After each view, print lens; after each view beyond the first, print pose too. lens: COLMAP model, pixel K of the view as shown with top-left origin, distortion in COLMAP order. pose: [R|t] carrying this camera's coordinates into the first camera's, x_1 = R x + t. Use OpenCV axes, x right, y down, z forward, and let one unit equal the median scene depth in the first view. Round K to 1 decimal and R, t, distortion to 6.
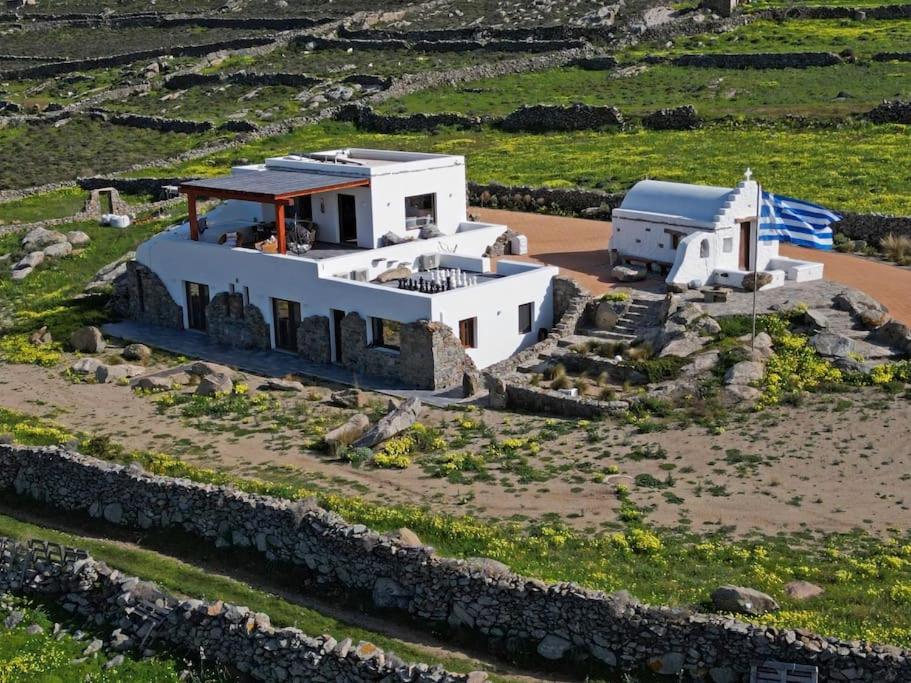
lens RADIAL K [[1286.5, 0, 455.5], [0, 1286.5, 341.5], [0, 0, 1]] dist [0.175186, -0.012338]
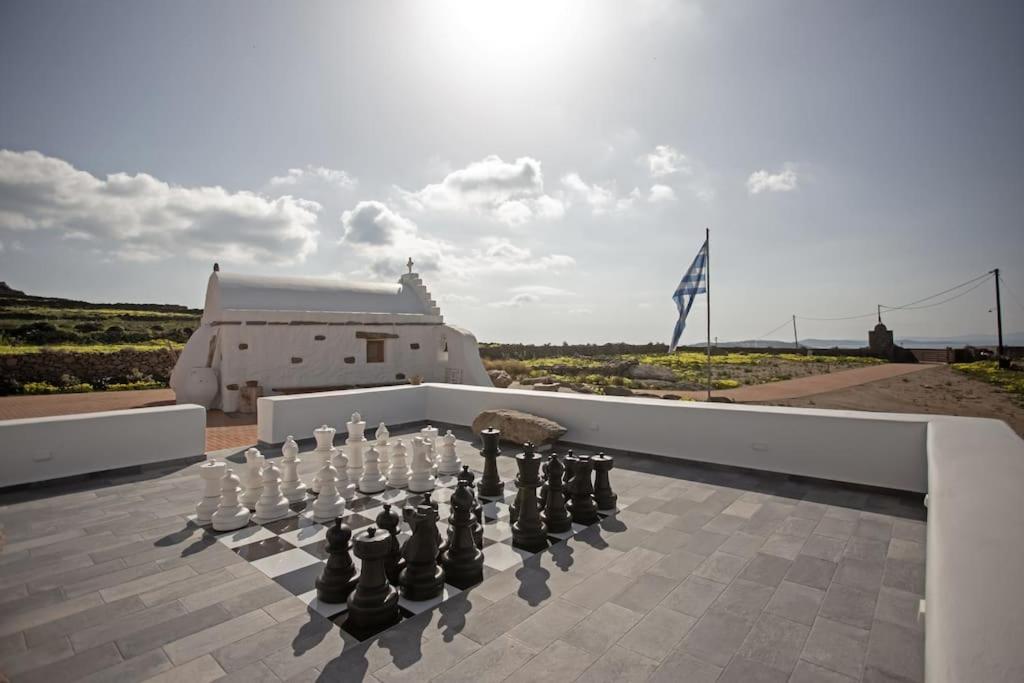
lens RADIAL K [[500.8, 0, 512.0], [0, 500.8, 341.5], [0, 0, 1]] dist [-0.041926, 0.001191]
pose [[-0.056196, 0.029534, 0.997983, -0.093570], [0.255651, 0.966665, -0.014212, -0.063692], [-0.965134, 0.254337, -0.061873, 1.006952]]
